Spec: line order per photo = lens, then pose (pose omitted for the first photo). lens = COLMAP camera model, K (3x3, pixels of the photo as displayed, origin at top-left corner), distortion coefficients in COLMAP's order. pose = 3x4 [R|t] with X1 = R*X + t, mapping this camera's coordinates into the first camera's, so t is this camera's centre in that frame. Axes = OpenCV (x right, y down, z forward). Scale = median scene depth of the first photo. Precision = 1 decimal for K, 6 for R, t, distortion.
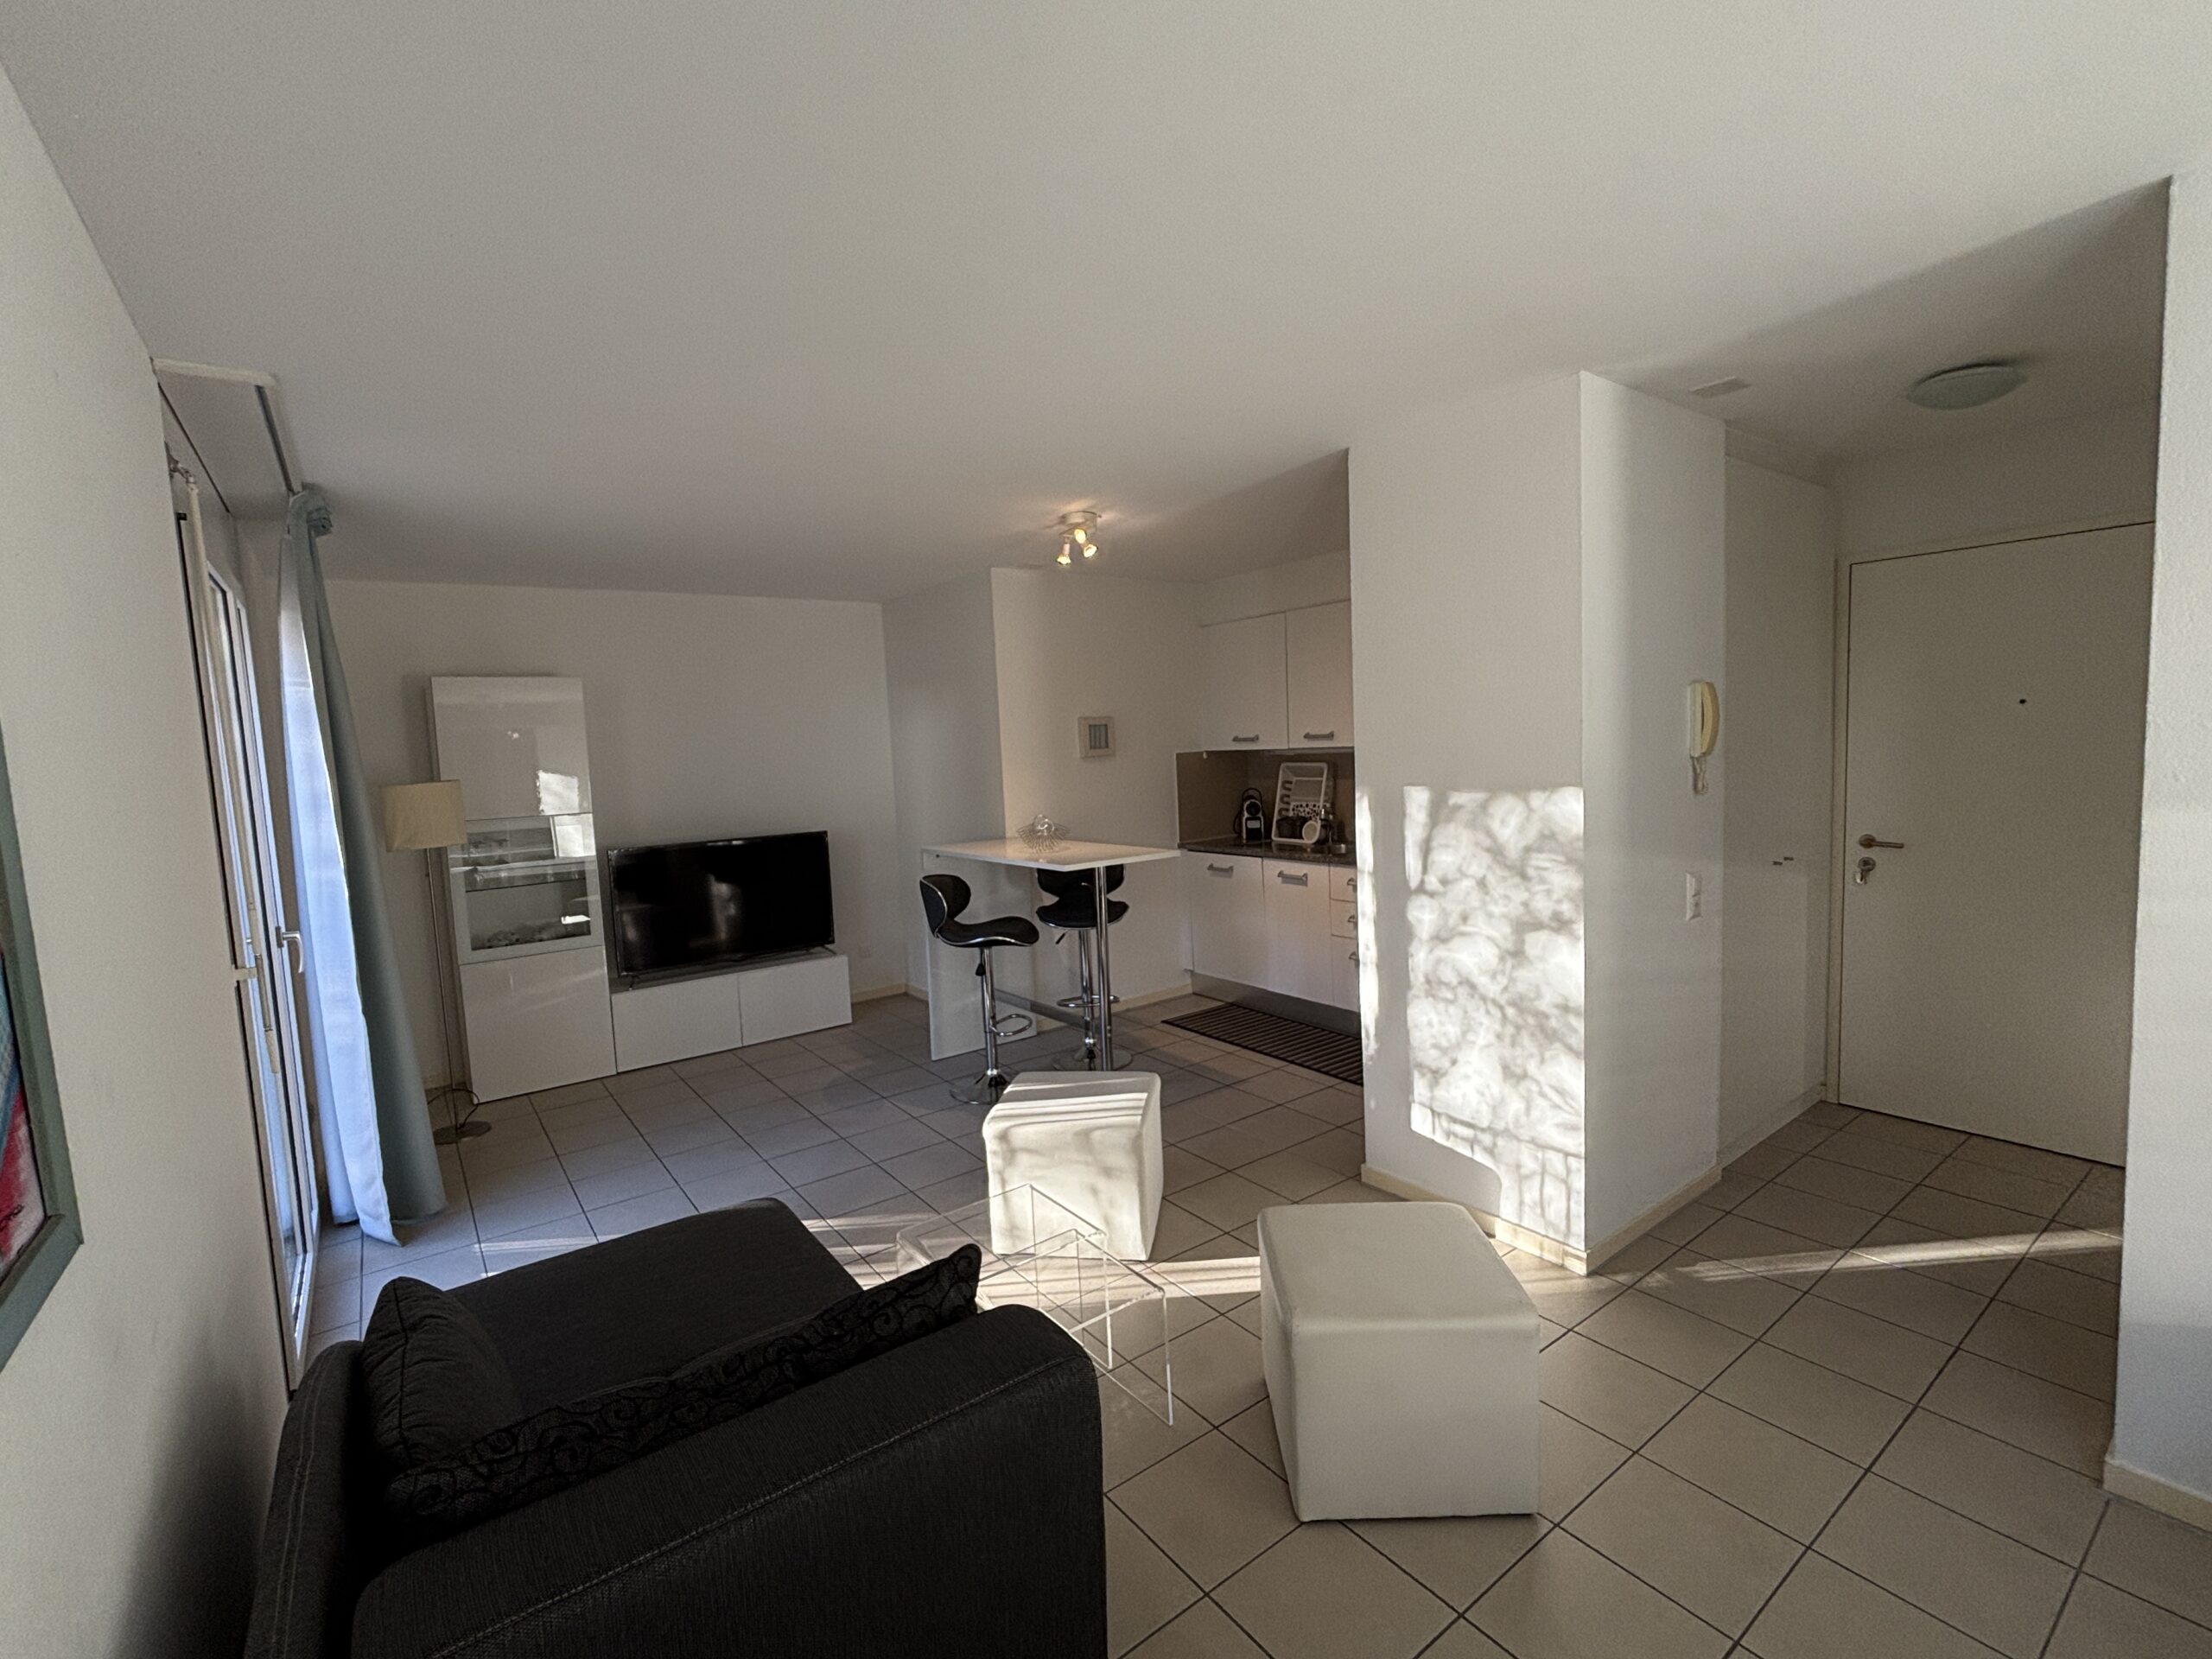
lens RADIAL K [[981.6, 0, 1106.0], [0, 981.6, 829.5], [0, 0, 1]] dist [0.028901, -0.000150]
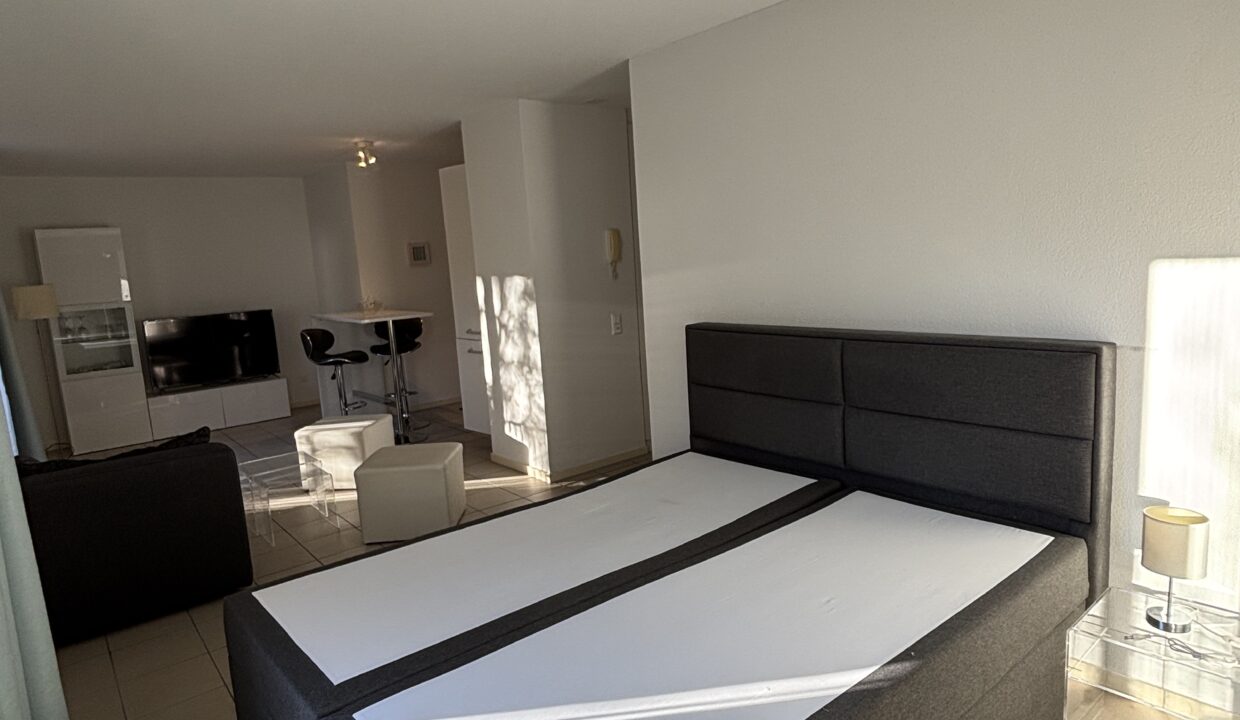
lens RADIAL K [[752.4, 0, 602.1], [0, 752.4, 363.5], [0, 0, 1]] dist [0.048460, 0.001581]
pose [[0.999576, -0.026482, 0.012142, 0.353265], [0.025648, 0.997599, 0.064330, 0.030761], [-0.013816, -0.063991, 0.997855, -0.464386]]
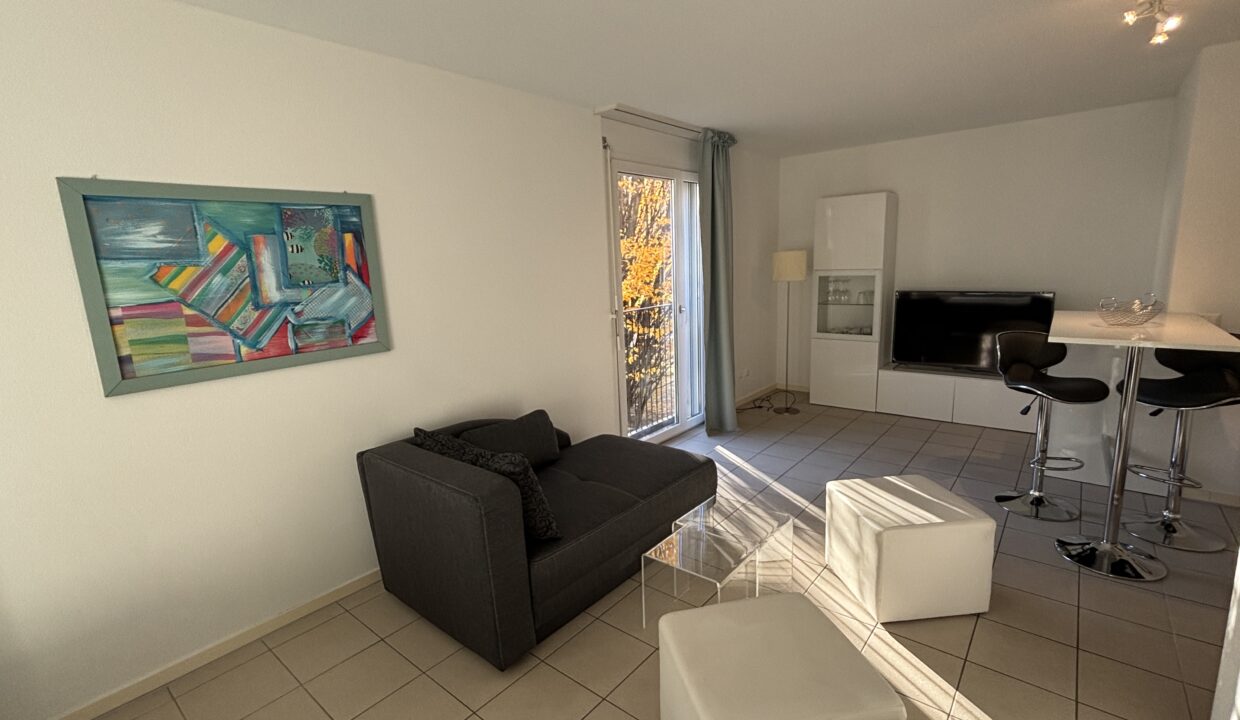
lens RADIAL K [[554.1, 0, 620.0], [0, 554.1, 360.0], [0, 0, 1]] dist [-0.000182, 0.000168]
pose [[0.246482, 0.209688, -0.946191, 0.373387], [-0.059092, 0.977748, 0.201288, -0.031705], [0.967344, 0.006299, 0.253388, 0.286437]]
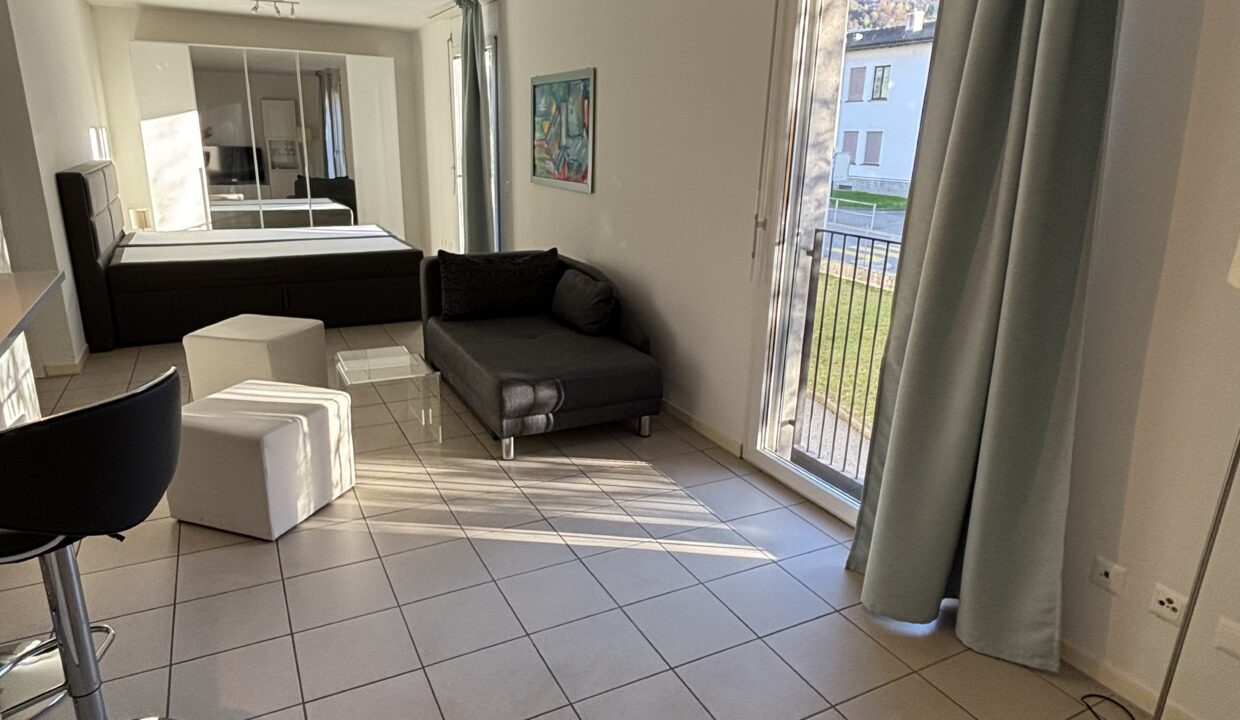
lens RADIAL K [[752.4, 0, 602.1], [0, 752.4, 363.5], [0, 0, 1]] dist [0.048460, 0.001581]
pose [[-0.985278, -0.031812, 0.167972, -0.392208], [0.033276, 0.928056, 0.370952, -0.073016], [-0.167688, 0.371080, -0.913335, 1.173726]]
